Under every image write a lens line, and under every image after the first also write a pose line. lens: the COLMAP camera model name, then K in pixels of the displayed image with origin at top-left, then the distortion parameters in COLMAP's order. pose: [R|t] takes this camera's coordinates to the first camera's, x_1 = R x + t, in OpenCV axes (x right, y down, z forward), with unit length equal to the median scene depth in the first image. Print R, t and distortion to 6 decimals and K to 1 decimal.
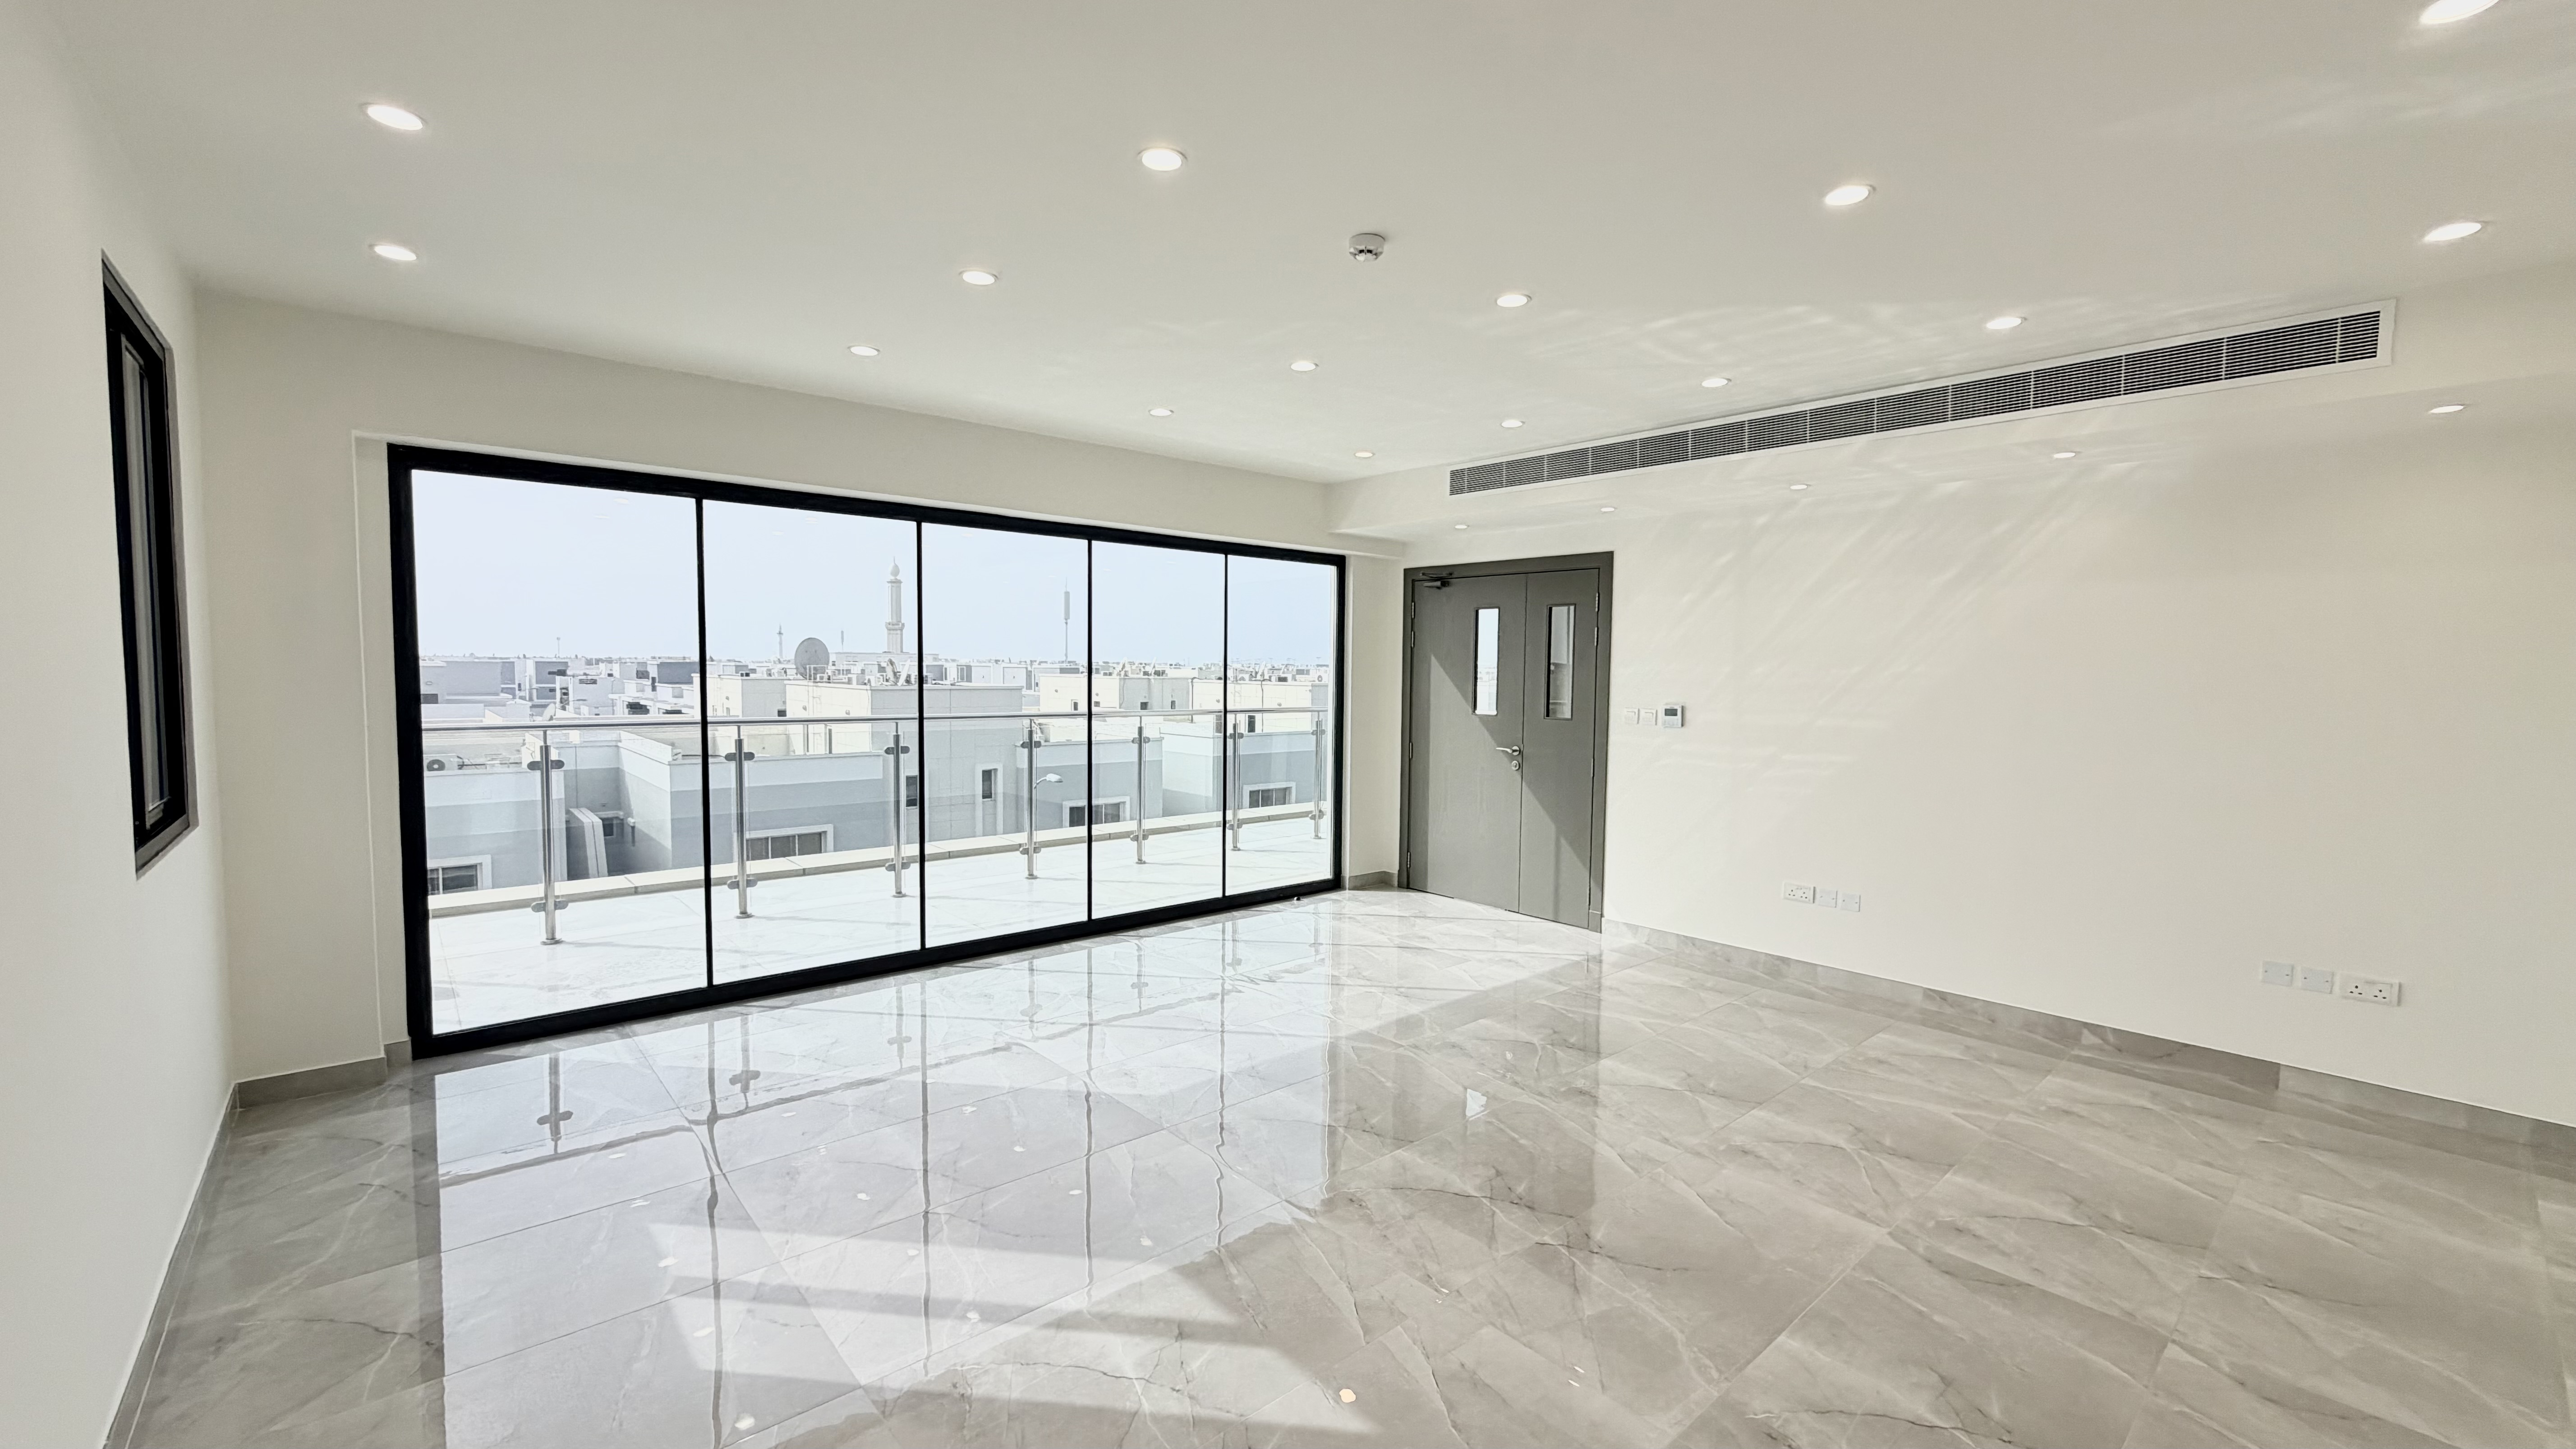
lens RADIAL K [[1024.7, 0, 1309.2], [0, 1024.7, 724.9], [0, 0, 1]] dist [-0.006000, 0.000124]
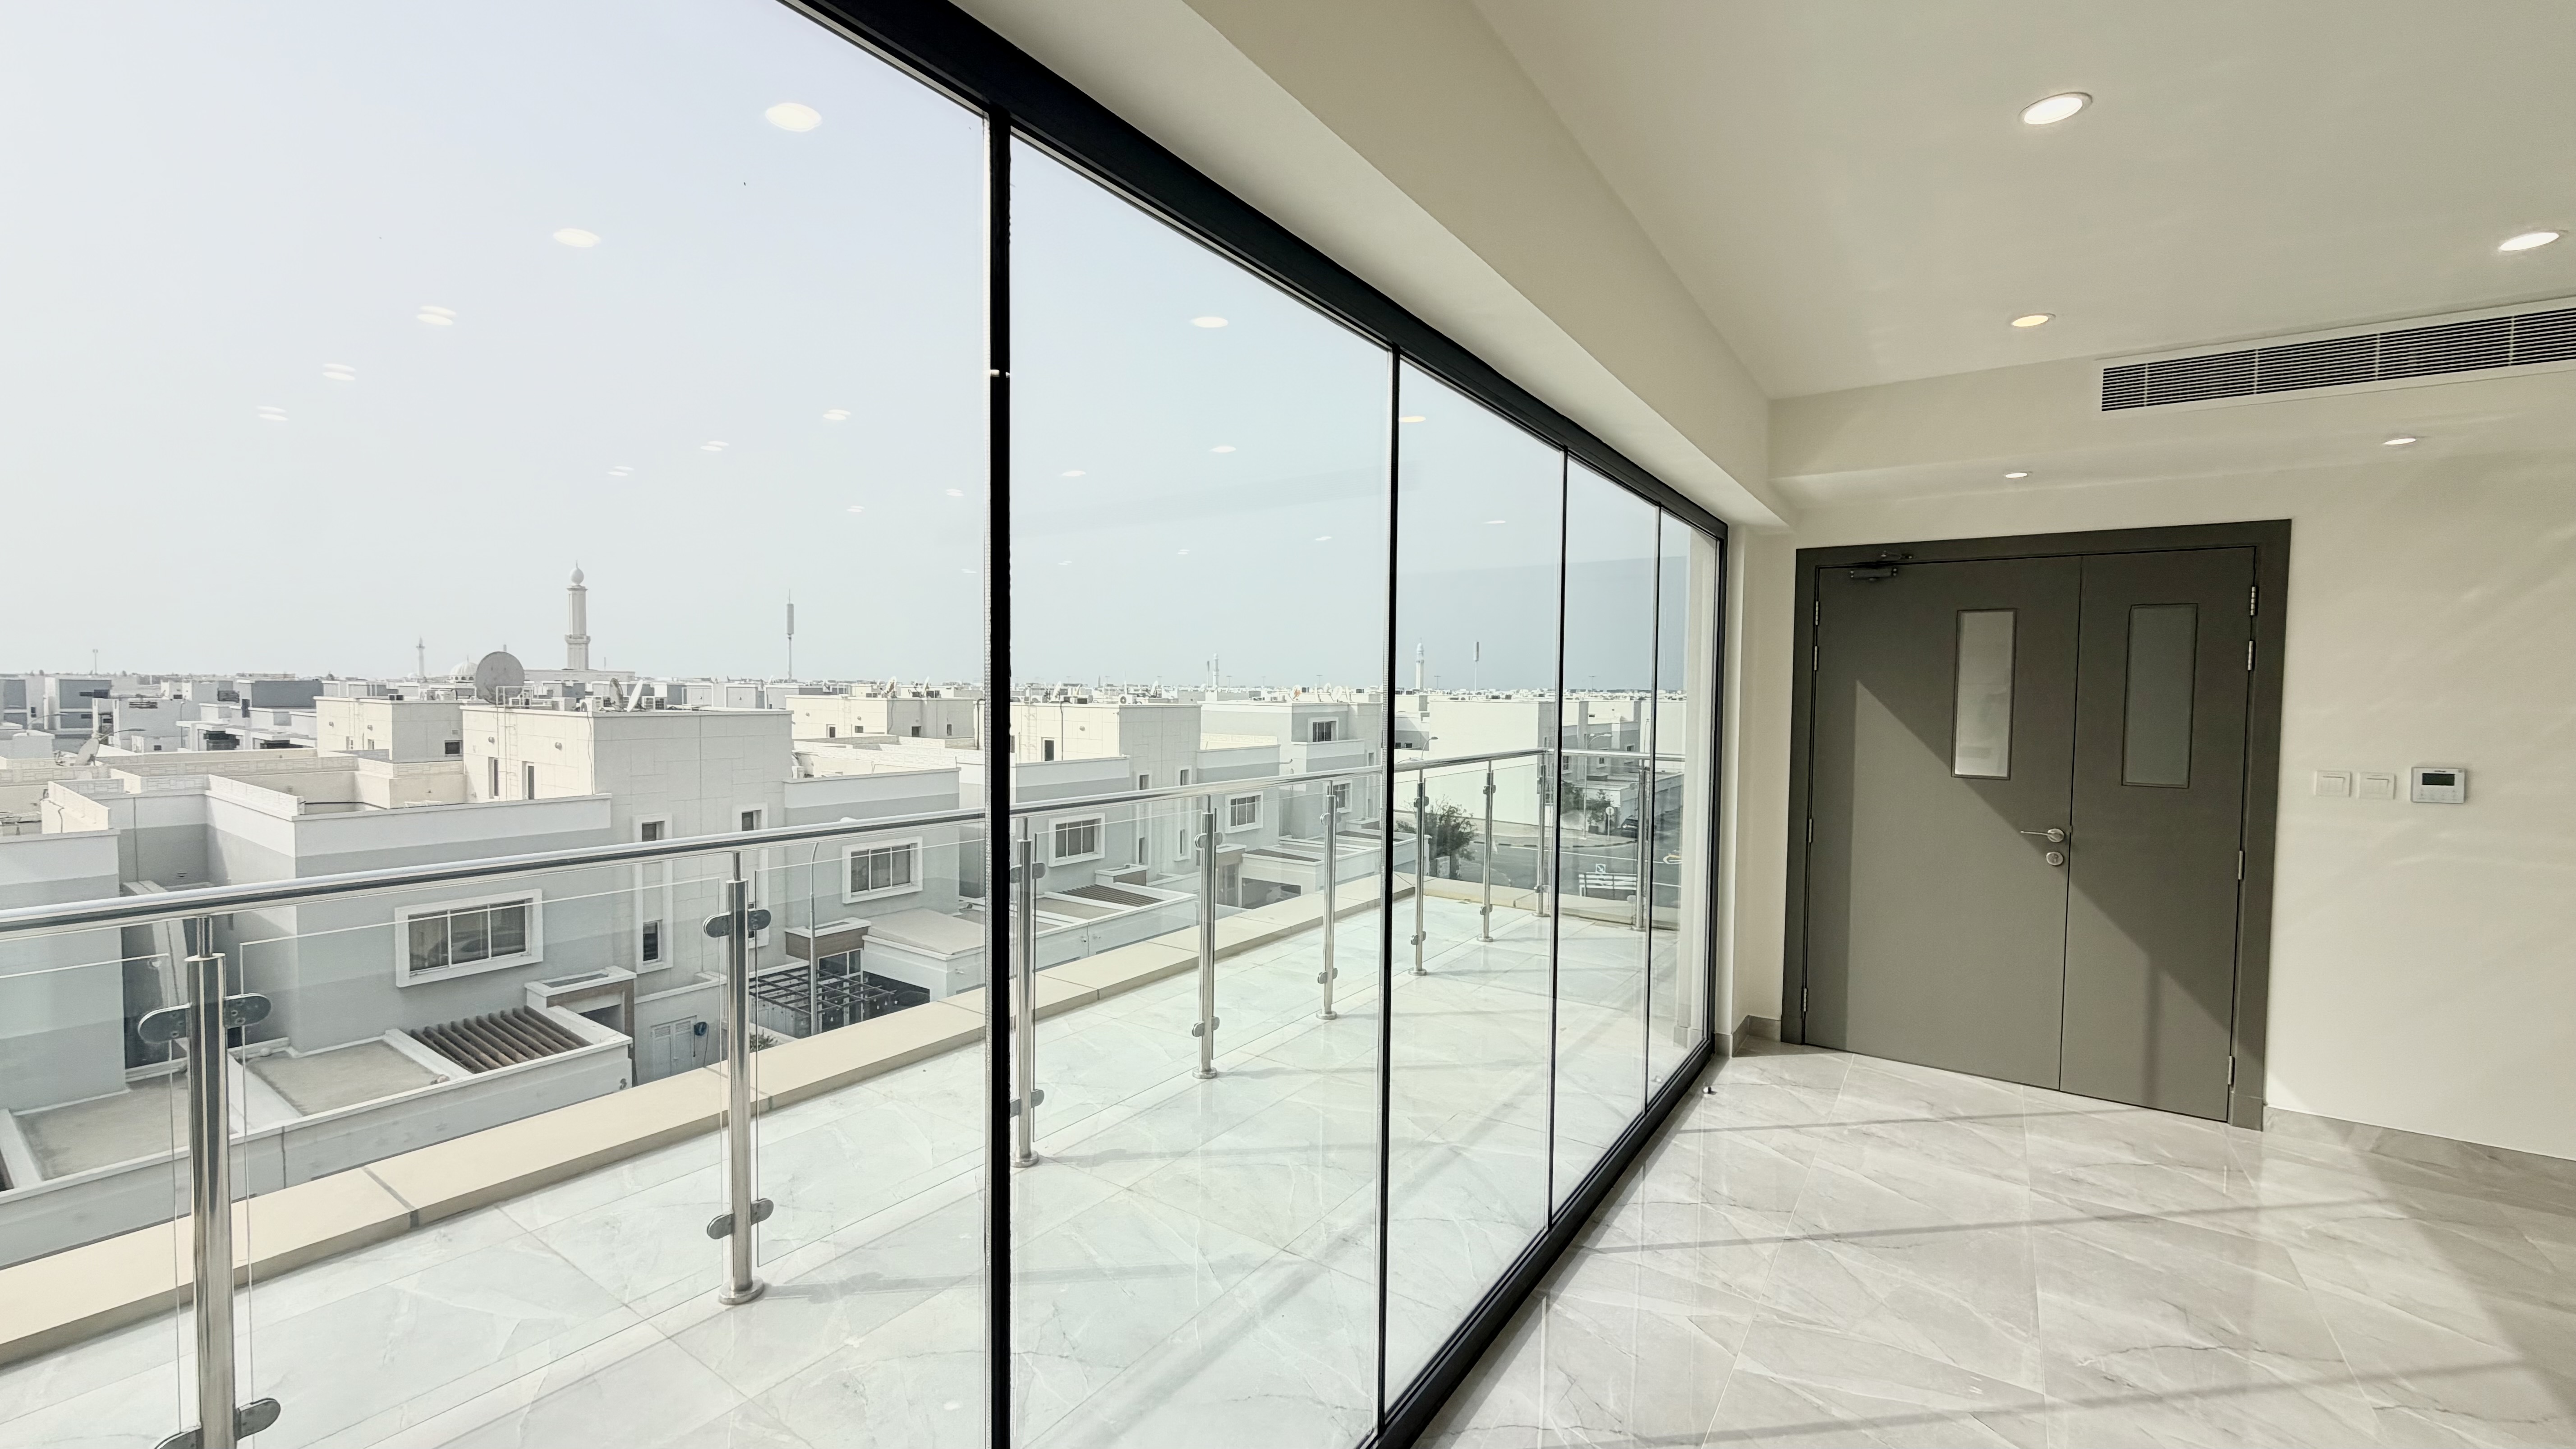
lens RADIAL K [[1024.7, 0, 1285.4], [0, 1024.7, 723.9], [0, 0, 1]] dist [-0.006000, 0.000124]
pose [[0.973347, -0.010238, 0.229109, -0.368599], [0.014392, 0.999761, -0.016465, -0.036518], [-0.228886, 0.019323, 0.973262, 0.451418]]
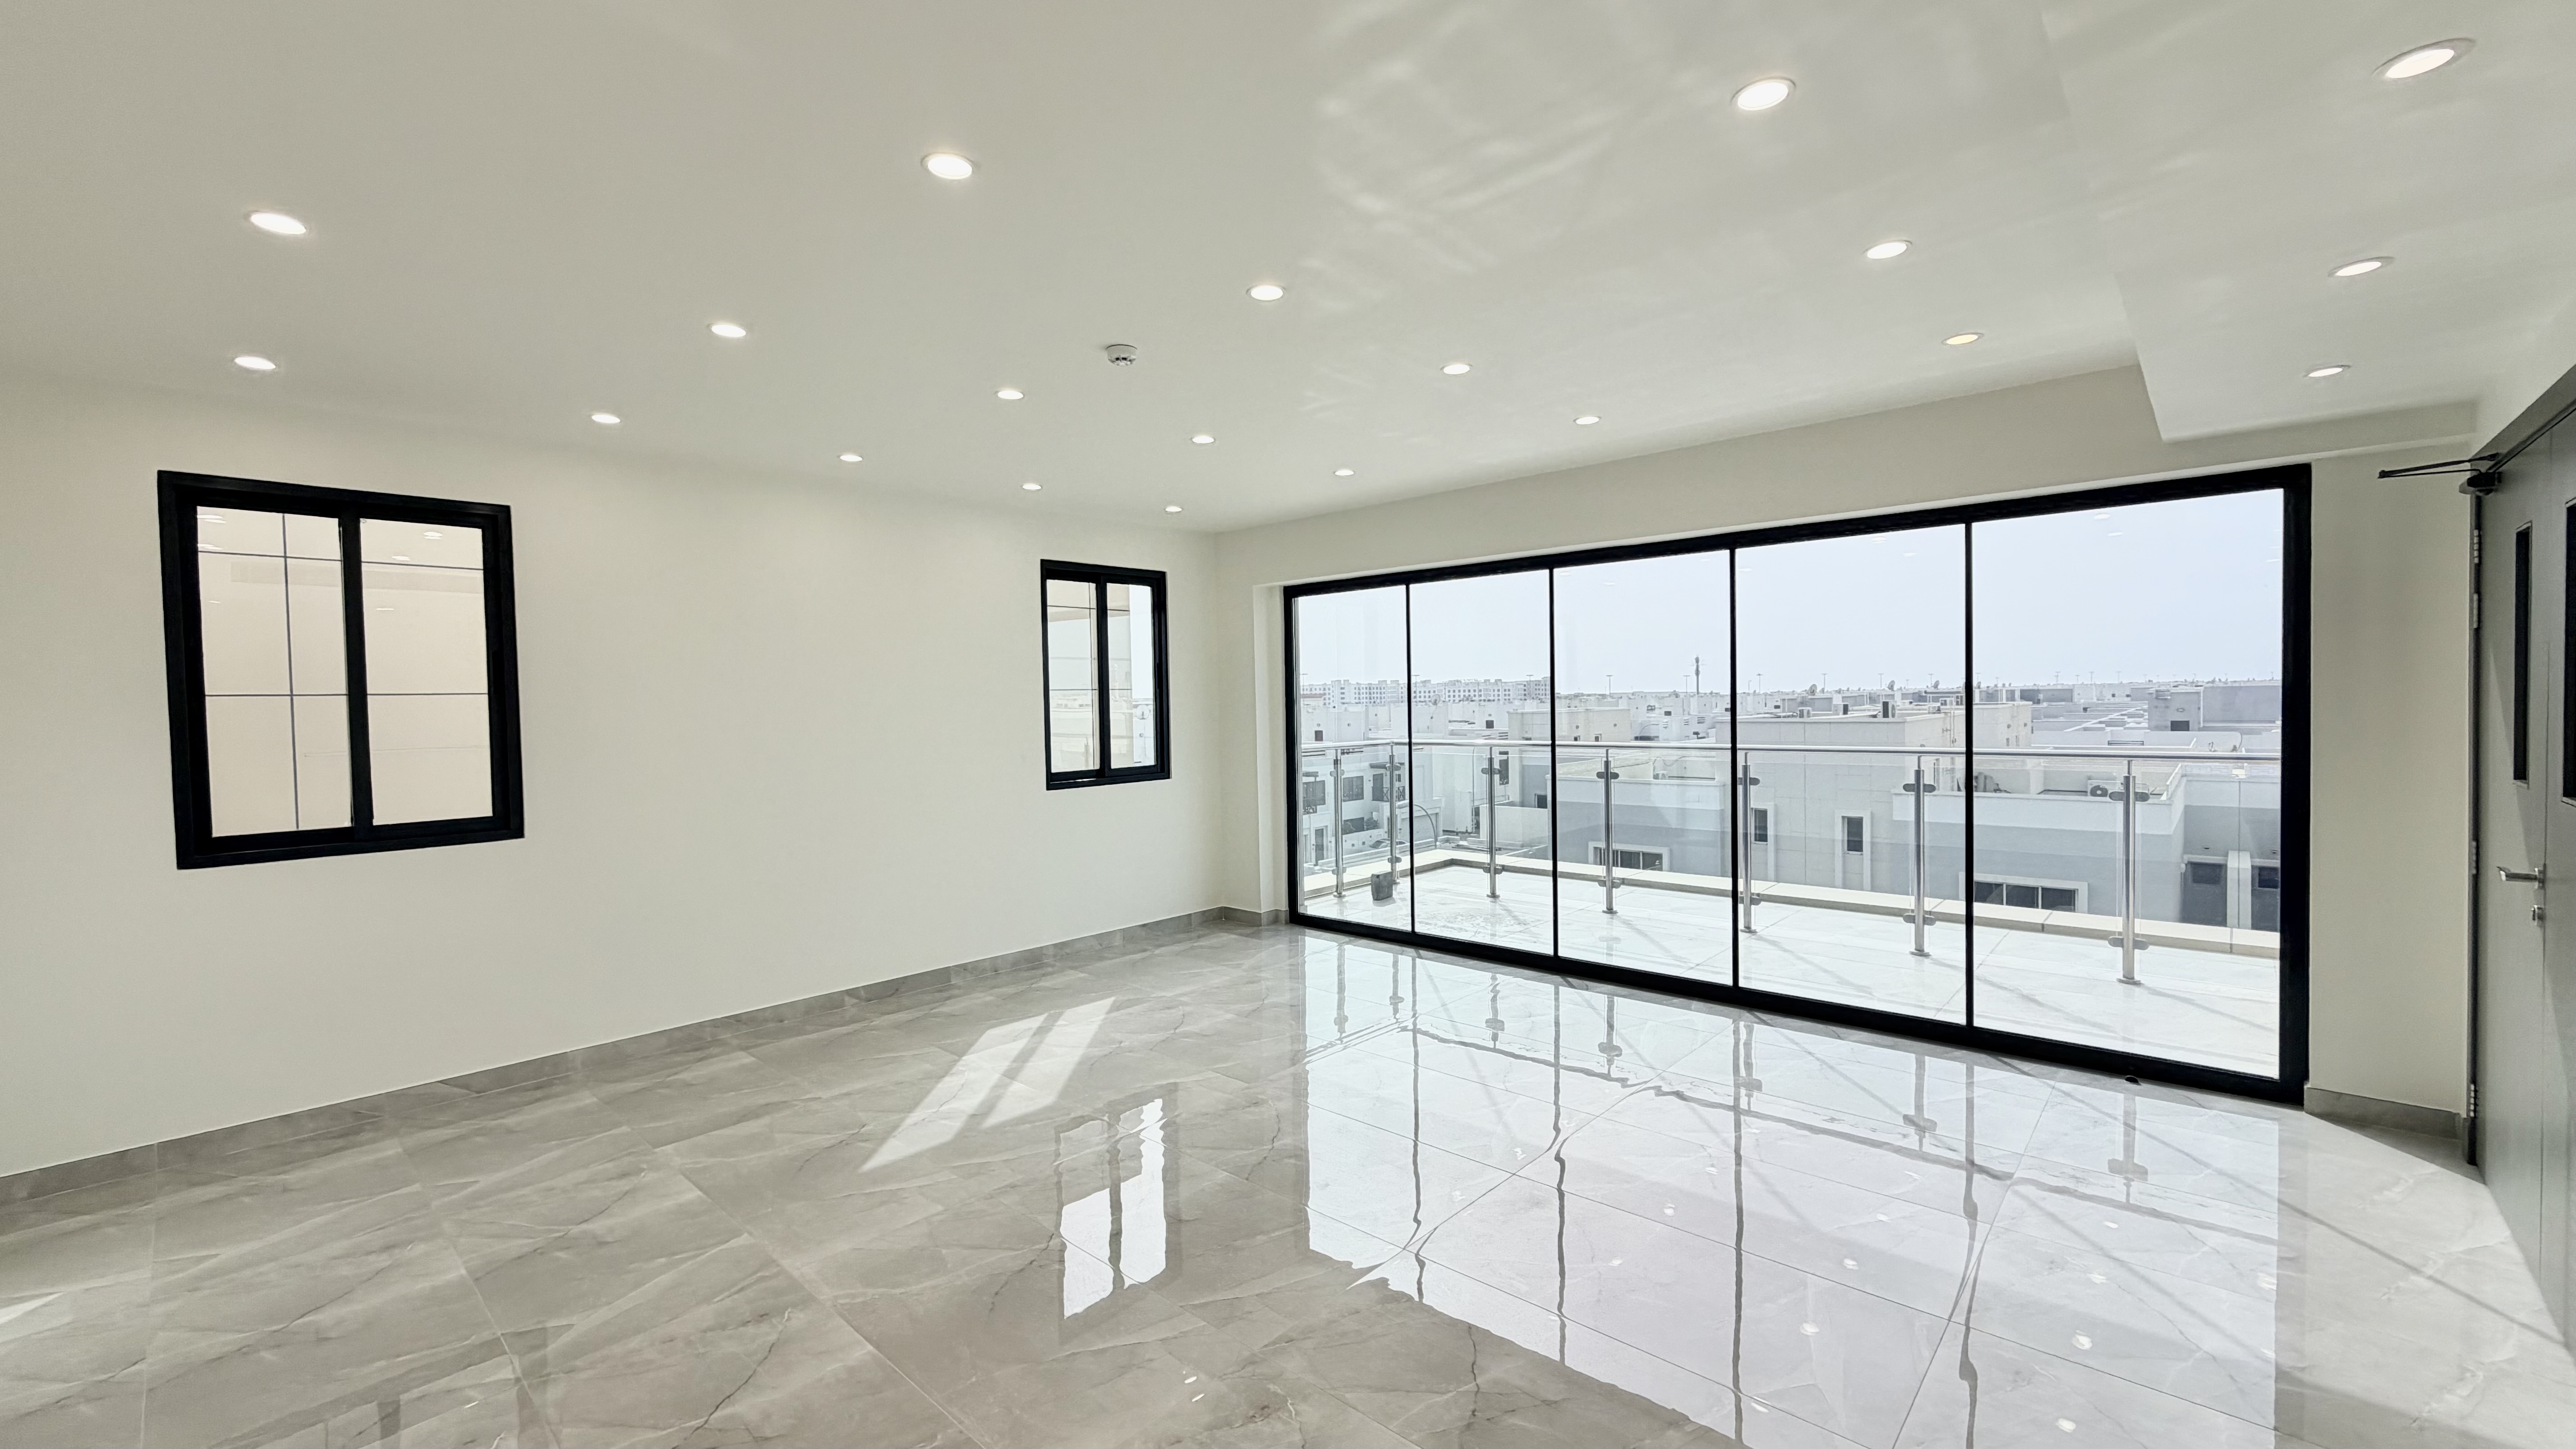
lens RADIAL K [[1024.7, 0, 1254.3], [0, 1024.7, 733.5], [0, 0, 1]] dist [-0.006000, 0.000124]
pose [[0.071764, 0.019198, -0.997237, 0.508267], [-0.033525, 0.999296, 0.016825, -0.020505], [0.996858, 0.032224, 0.072357, 0.432182]]
